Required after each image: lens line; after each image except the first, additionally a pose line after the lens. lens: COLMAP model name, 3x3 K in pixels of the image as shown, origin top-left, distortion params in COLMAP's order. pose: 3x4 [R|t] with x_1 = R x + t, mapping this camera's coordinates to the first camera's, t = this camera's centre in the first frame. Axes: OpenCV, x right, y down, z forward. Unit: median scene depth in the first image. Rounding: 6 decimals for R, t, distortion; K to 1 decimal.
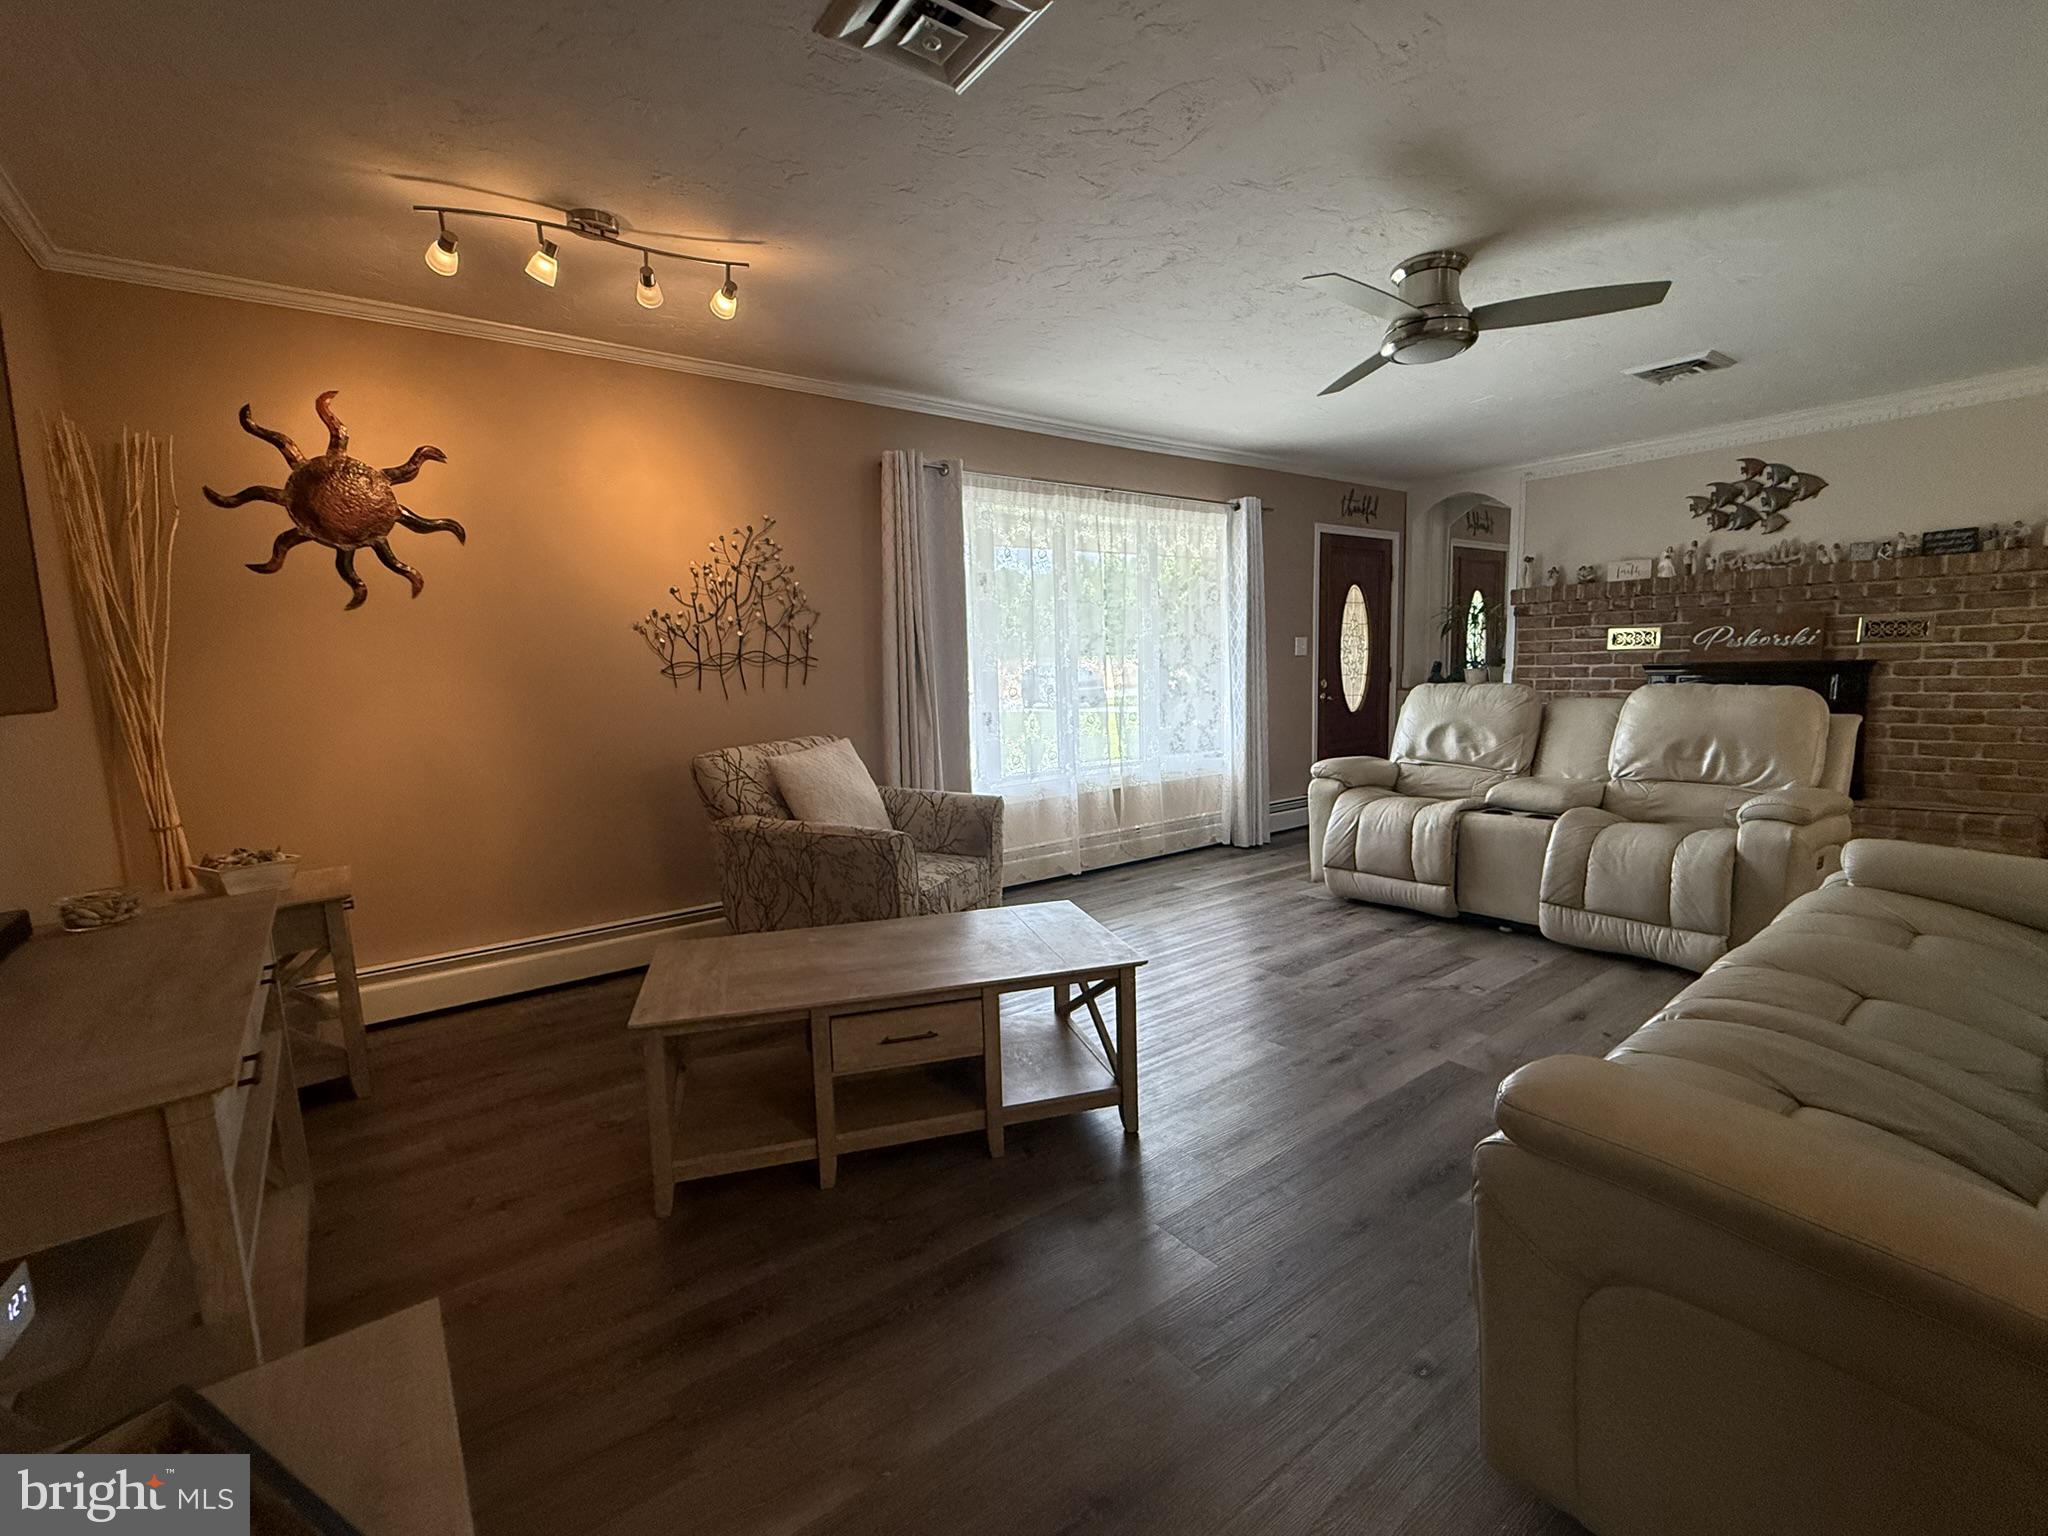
lens RADIAL K [[902.4, 0, 1024.0], [0, 902.4, 768.0], [0, 0, 1]] dist [0.002036, -0.000572]
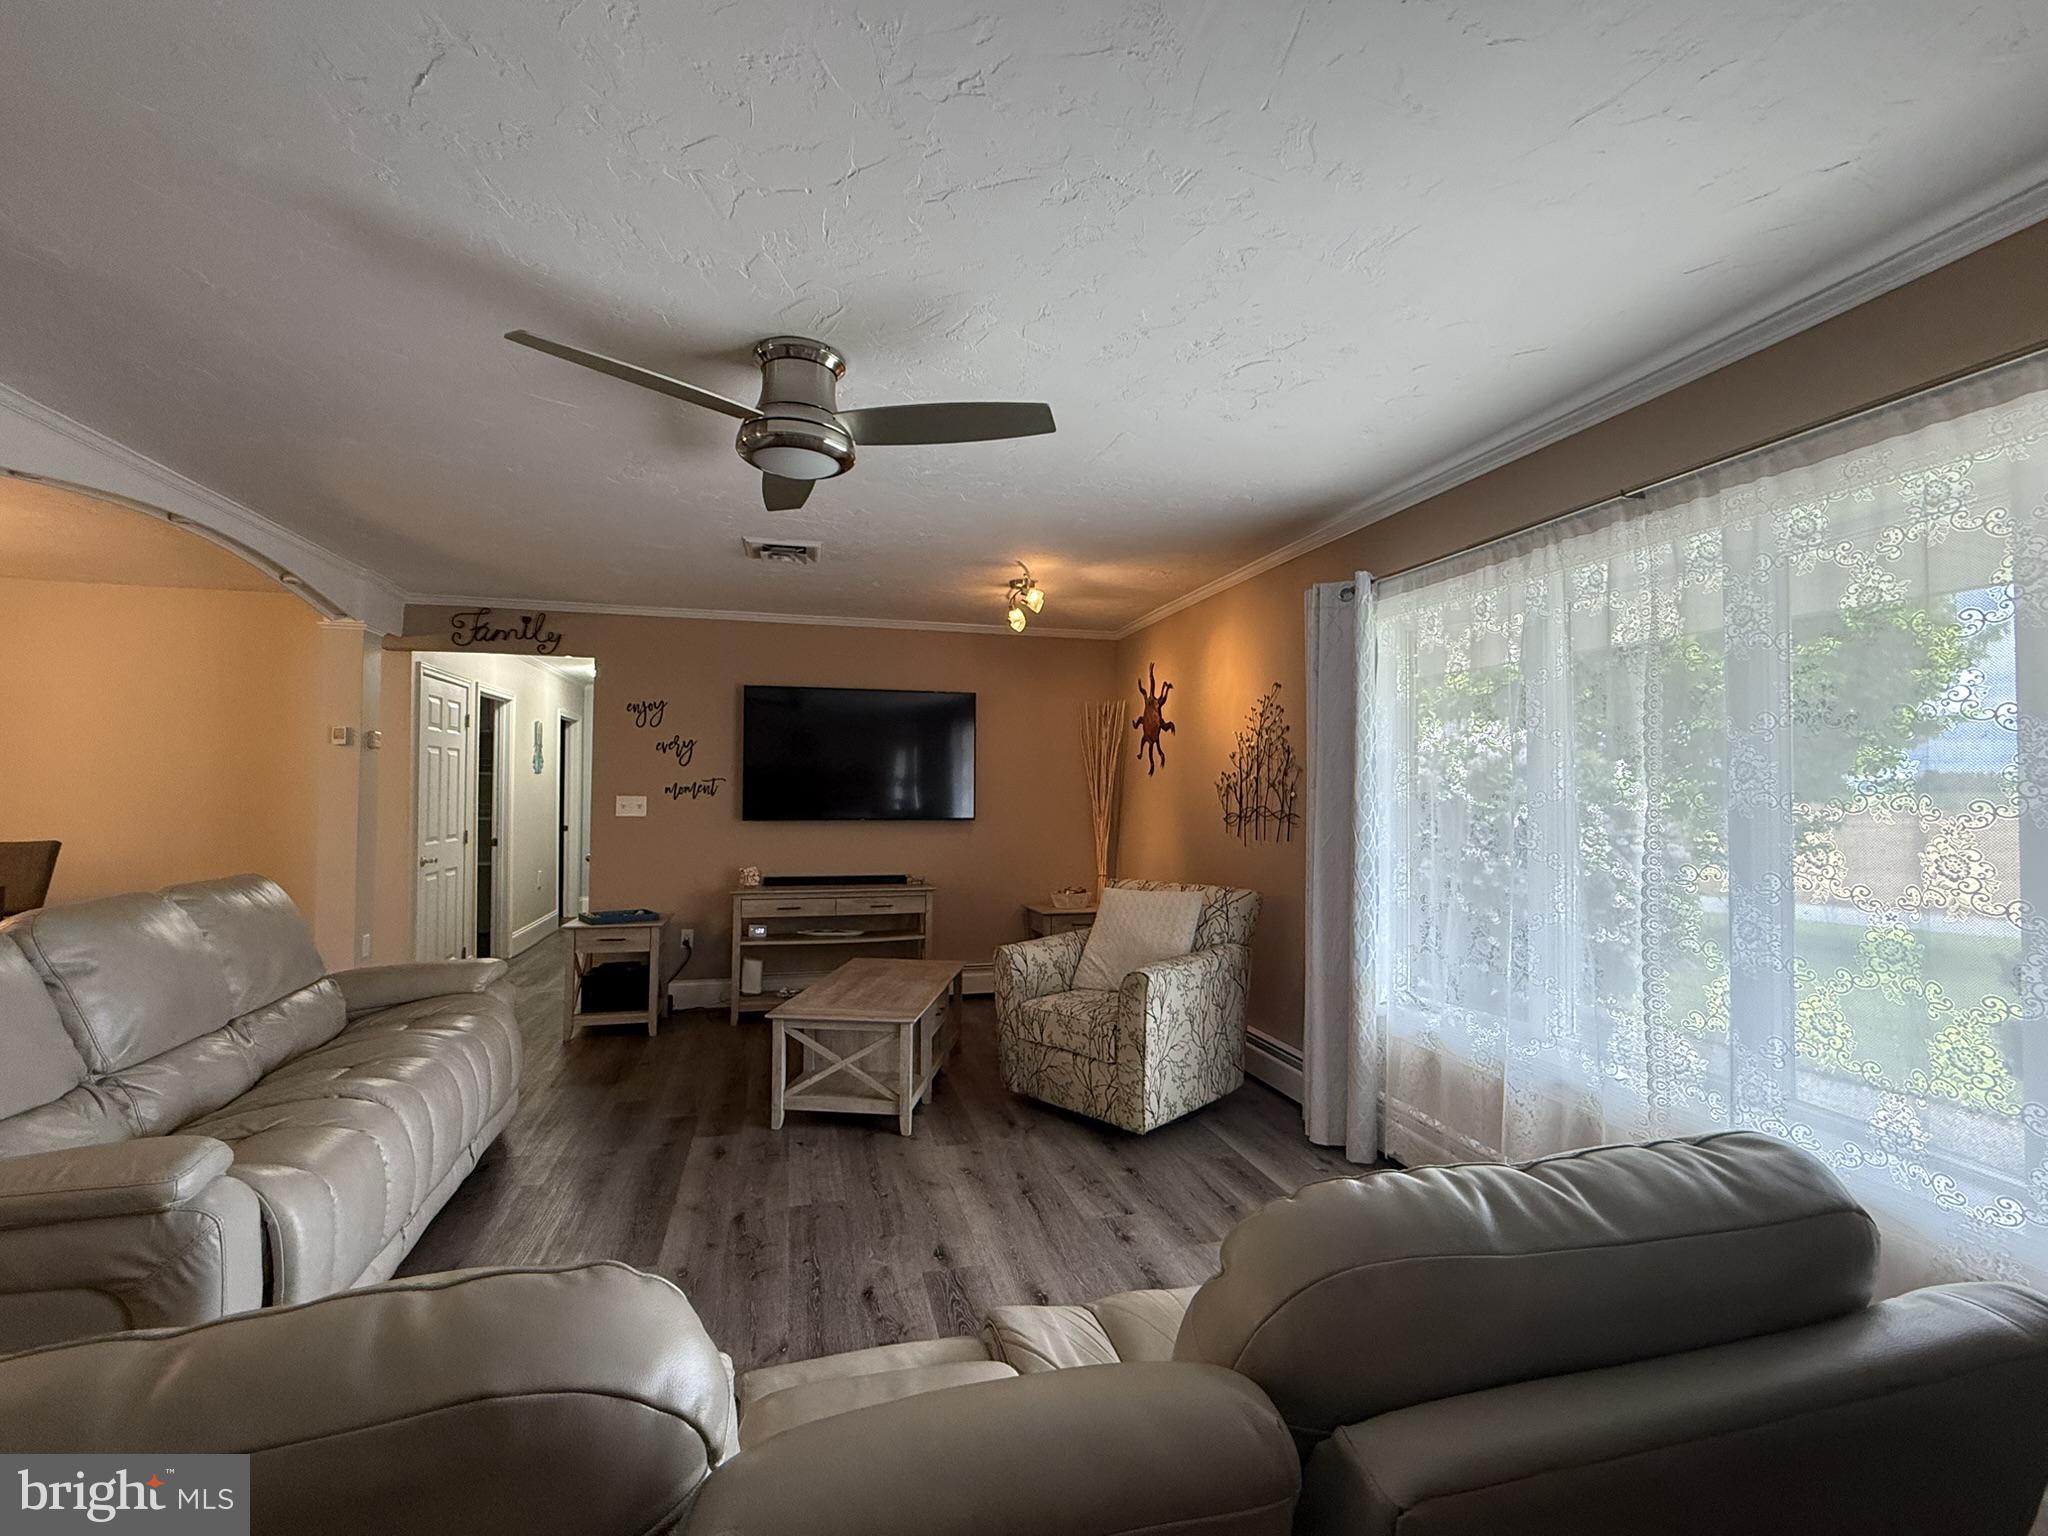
lens RADIAL K [[902.4, 0, 1024.0], [0, 902.4, 768.0], [0, 0, 1]] dist [0.002036, -0.000572]
pose [[-0.386927, 0.004831, -0.922098, 1.030533], [-0.100630, 0.993793, 0.047433, -0.246713], [0.916603, 0.111144, -0.384039, 1.430989]]
